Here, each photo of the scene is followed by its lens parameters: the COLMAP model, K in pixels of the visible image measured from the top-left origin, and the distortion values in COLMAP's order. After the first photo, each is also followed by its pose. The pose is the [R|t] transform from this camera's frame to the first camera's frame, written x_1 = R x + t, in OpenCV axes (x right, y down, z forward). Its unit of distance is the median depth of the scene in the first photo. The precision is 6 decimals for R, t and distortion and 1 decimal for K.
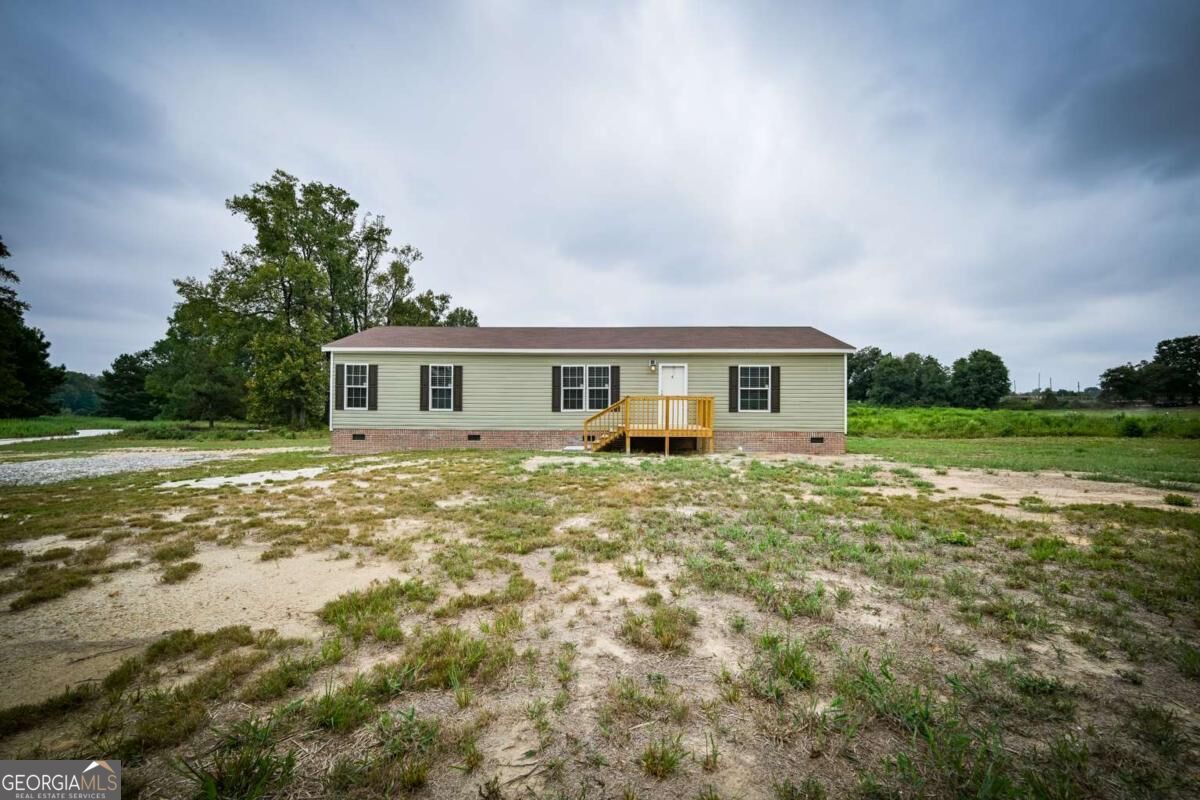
lens RADIAL K [[494.2, 0, 599.0], [0, 494.2, 396.1], [0, 0, 1]] dist [-0.000558, -0.004447]
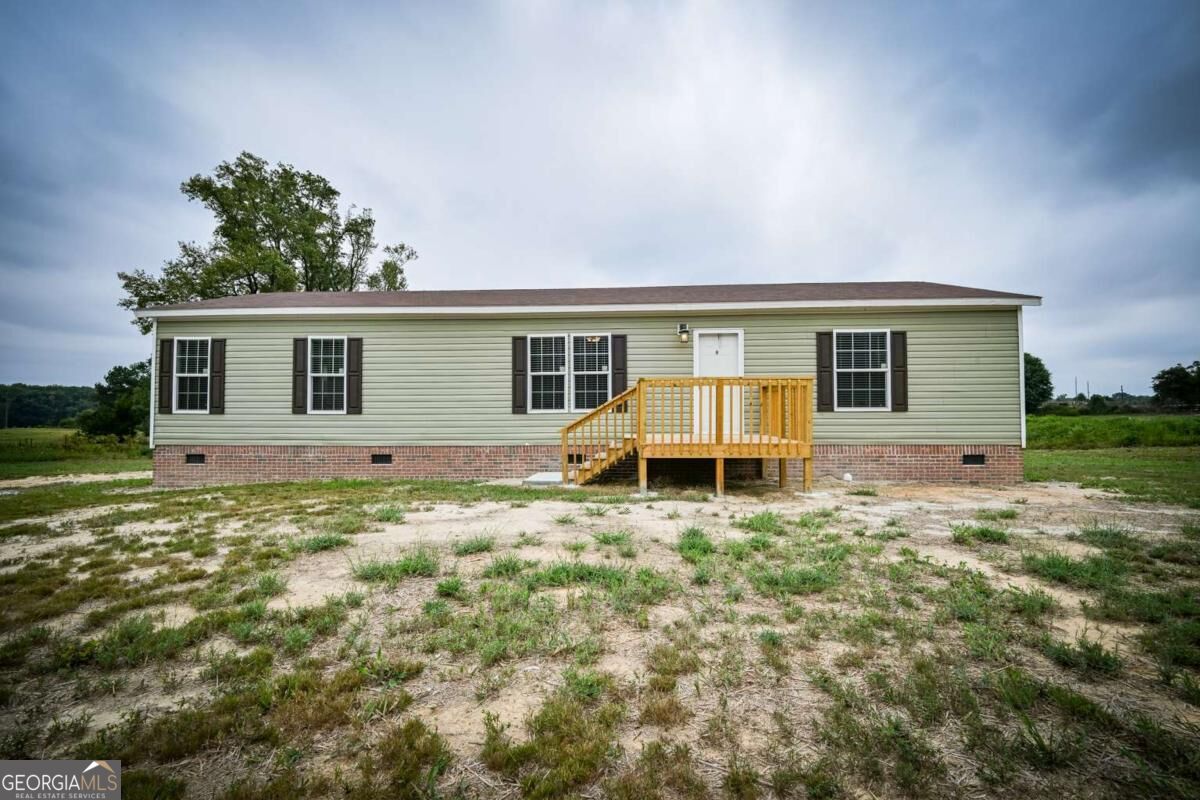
lens RADIAL K [[494.2, 0, 600.5], [0, 494.2, 396.2], [0, 0, 1]] dist [-0.000558, -0.004447]
pose [[0.999731, -0.009270, -0.021275, 0.022609], [0.008809, 0.999726, -0.021689, 0.024173], [0.021470, 0.021496, 0.999538, 0.411567]]
